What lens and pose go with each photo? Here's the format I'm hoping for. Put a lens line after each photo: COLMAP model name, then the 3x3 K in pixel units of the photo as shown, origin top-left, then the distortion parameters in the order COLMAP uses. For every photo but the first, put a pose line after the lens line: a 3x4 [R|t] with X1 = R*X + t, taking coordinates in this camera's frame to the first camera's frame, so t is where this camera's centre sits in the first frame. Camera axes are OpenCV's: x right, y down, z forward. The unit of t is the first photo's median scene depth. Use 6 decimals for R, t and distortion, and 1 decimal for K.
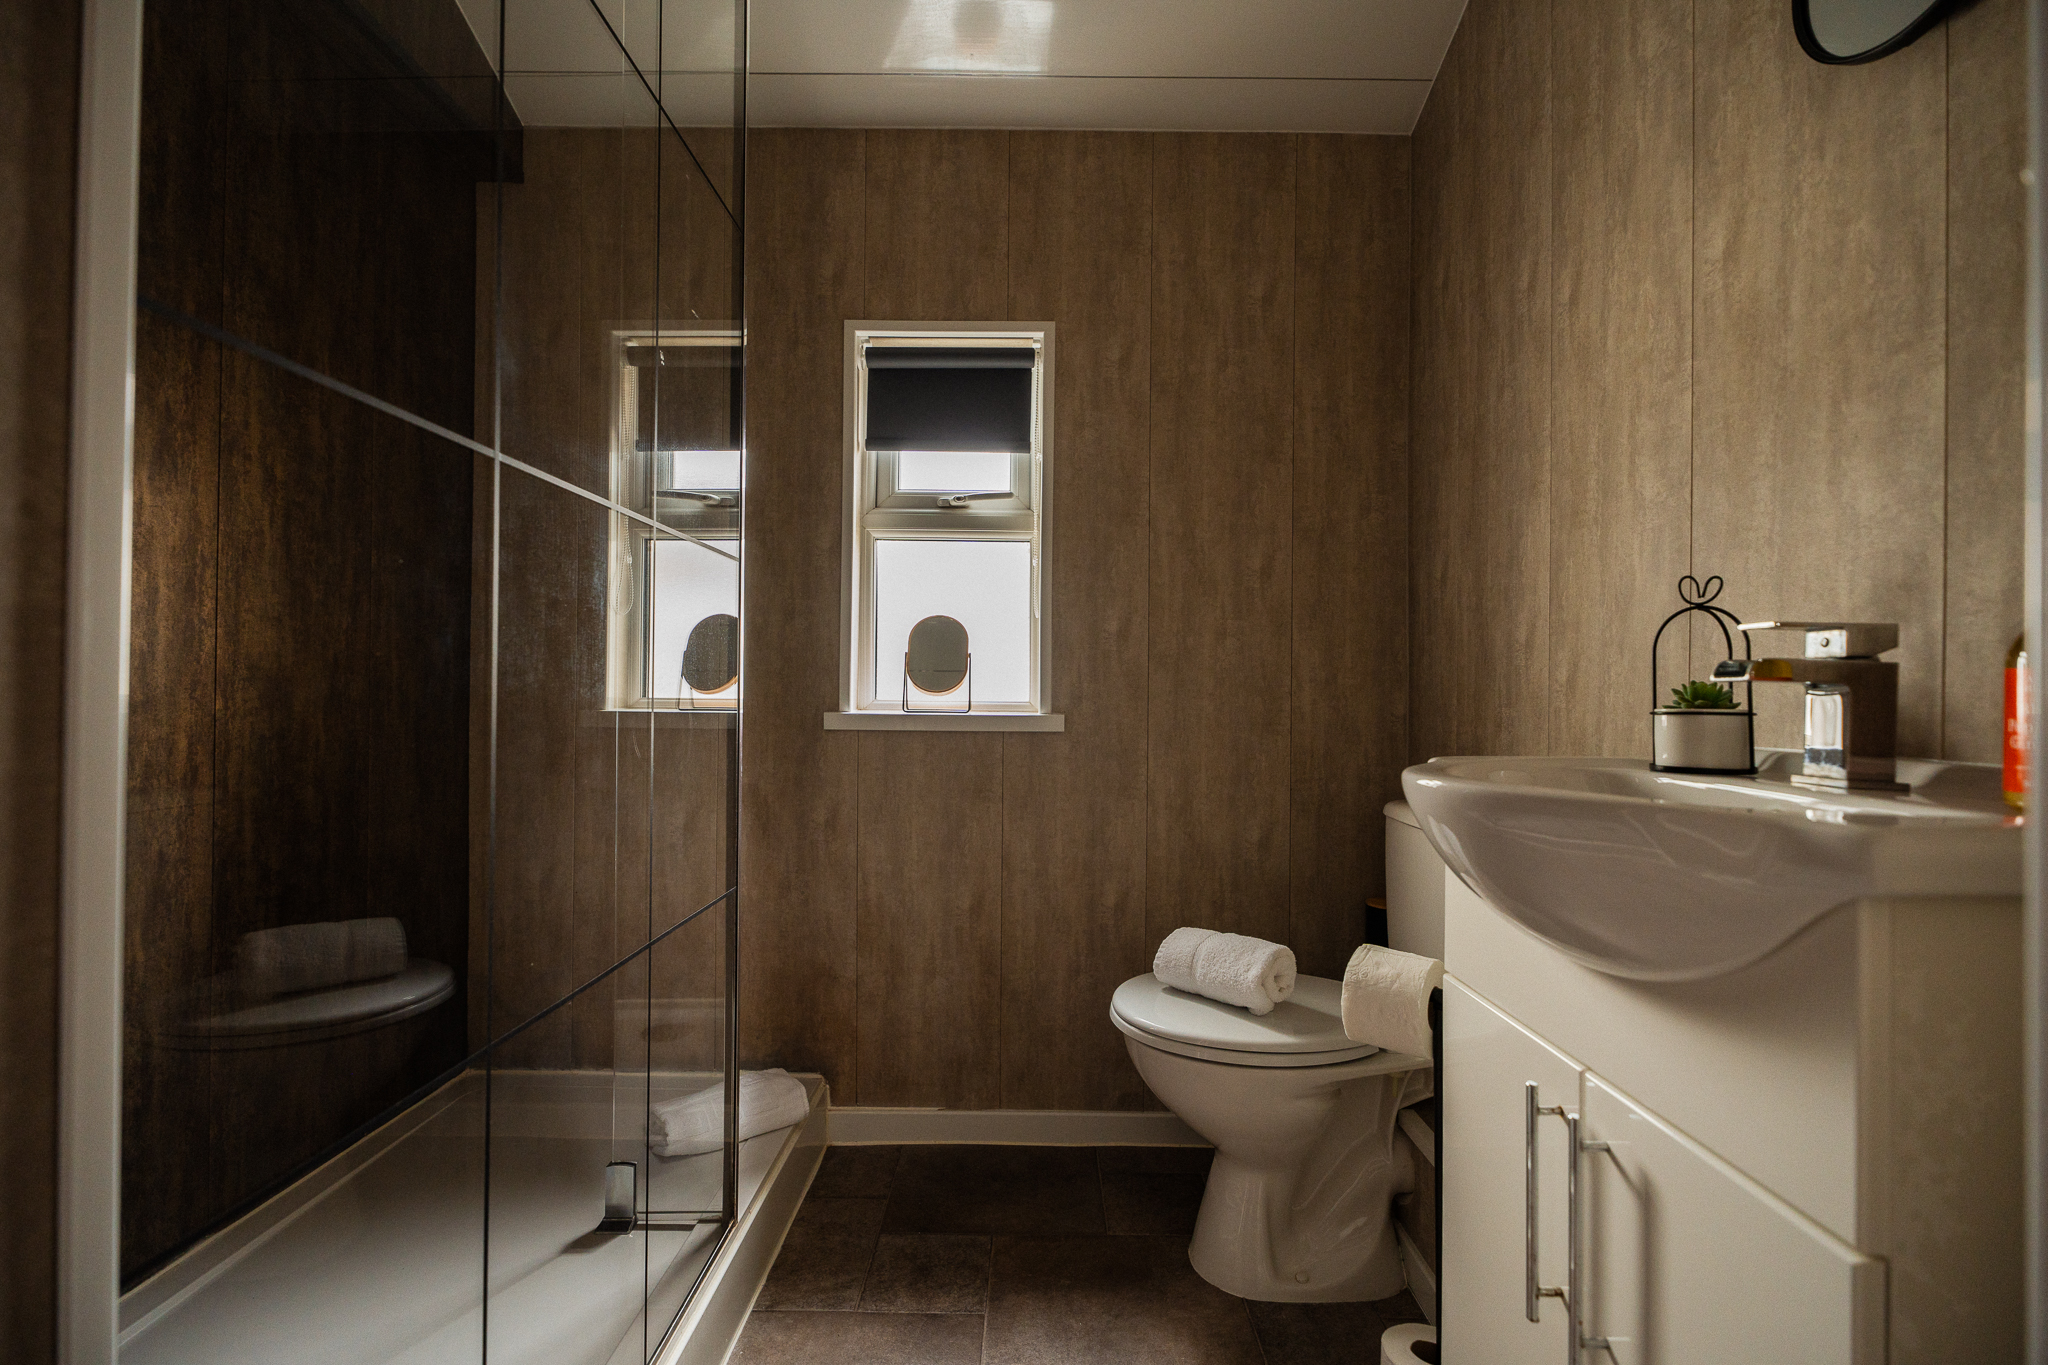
lens RADIAL K [[888.9, 0, 1033.2], [0, 888.9, 680.2], [0, 0, 1]] dist [0.000064, -0.000112]
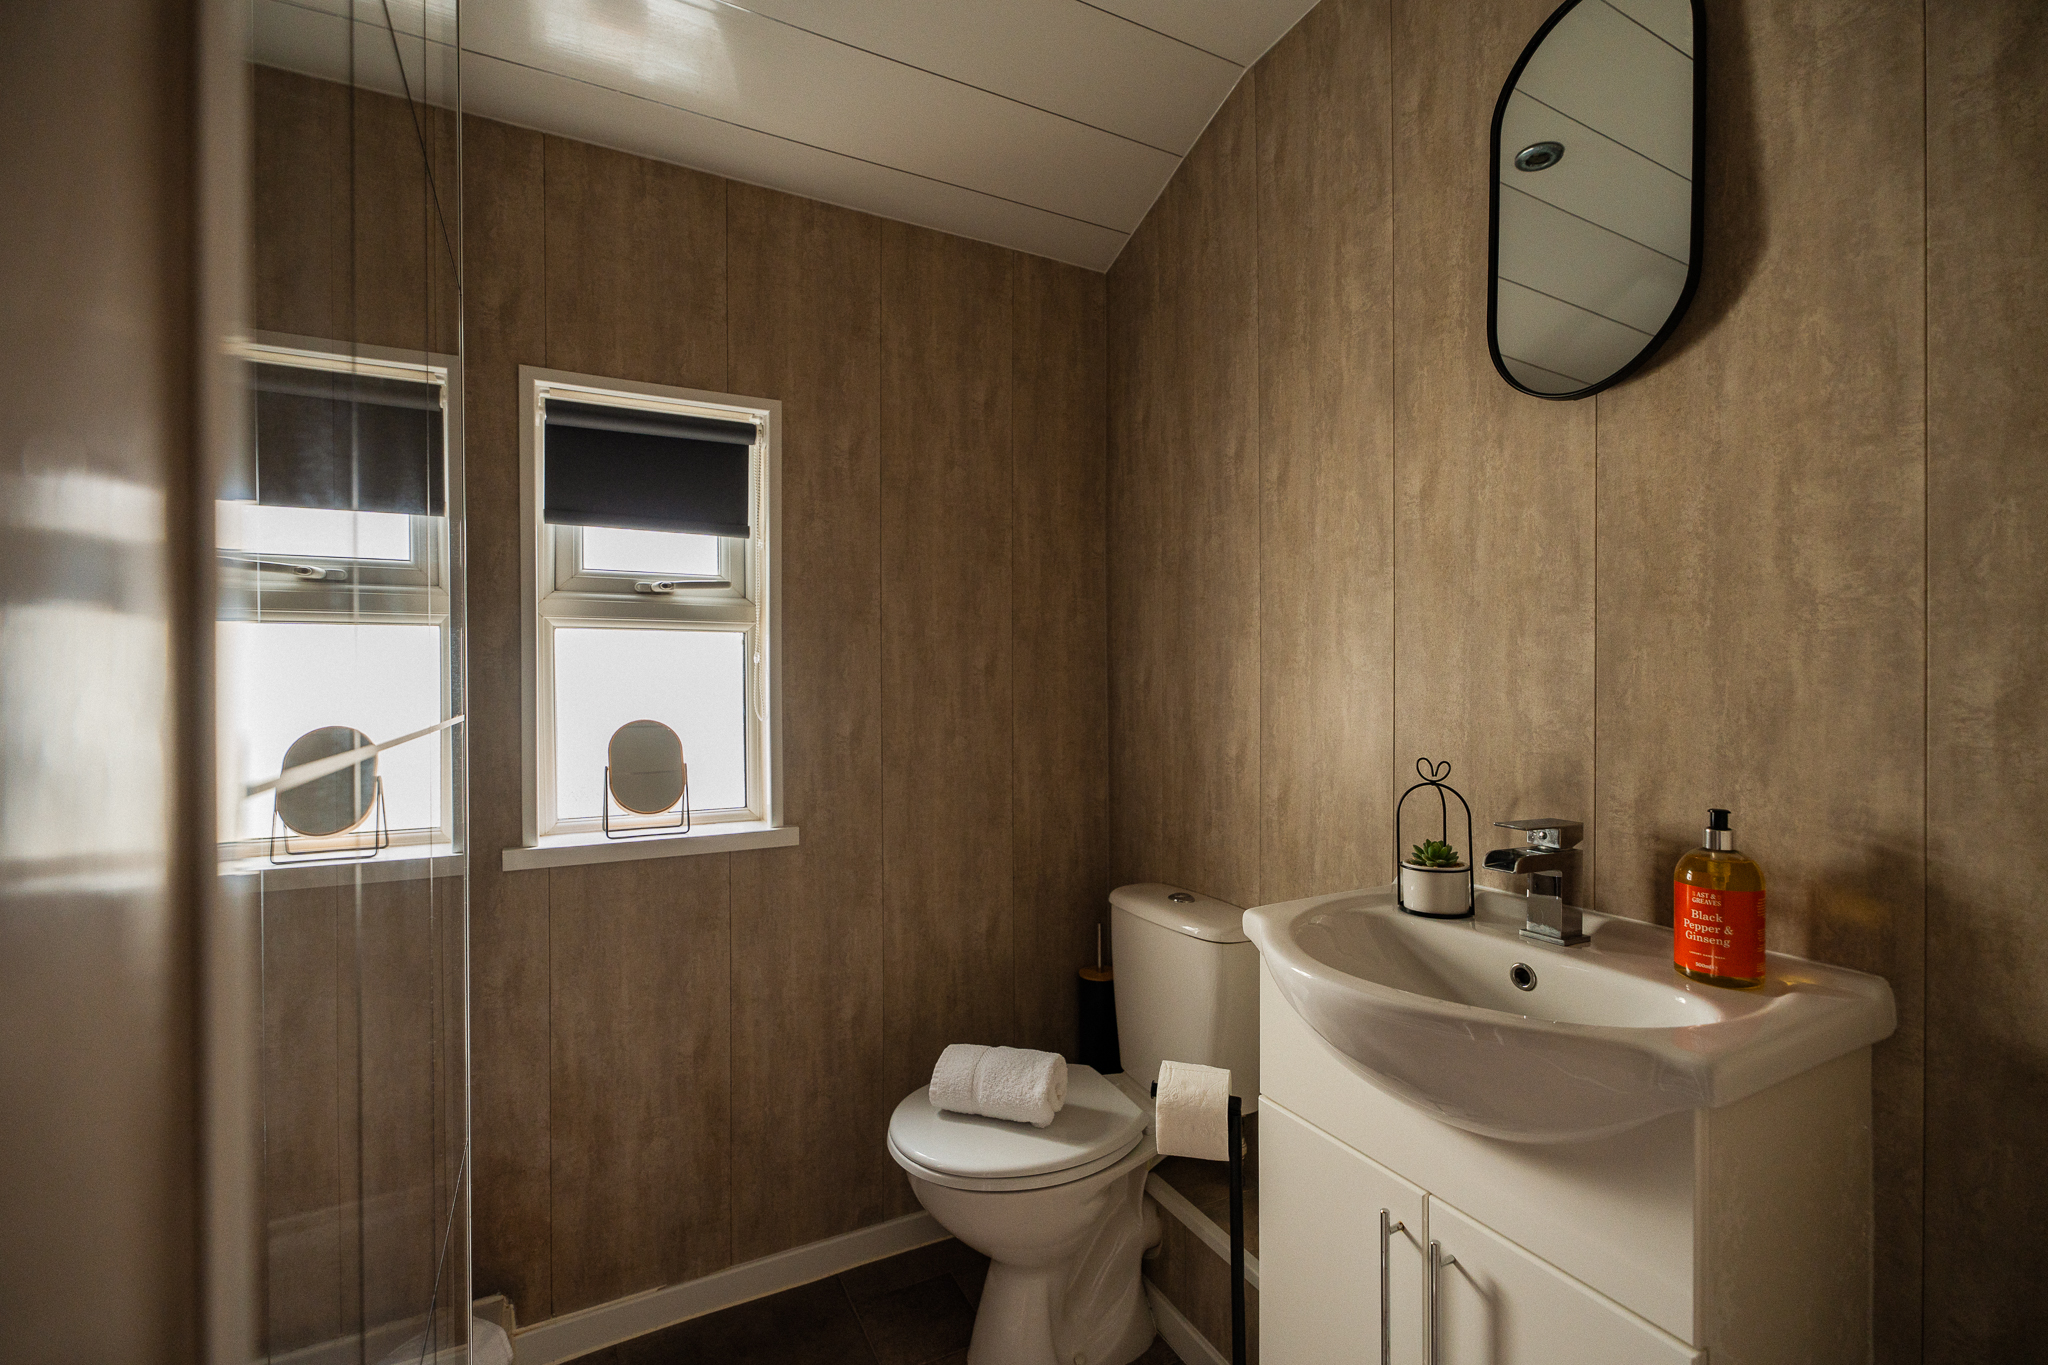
lens RADIAL K [[888.9, 0, 1026.3], [0, 888.9, 685.1], [0, 0, 1]] dist [0.000064, -0.000112]
pose [[0.887626, -0.013578, 0.460365, -0.181456], [0.007361, 0.999856, 0.015297, -0.123086], [-0.460506, -0.010189, 0.887598, 0.062711]]
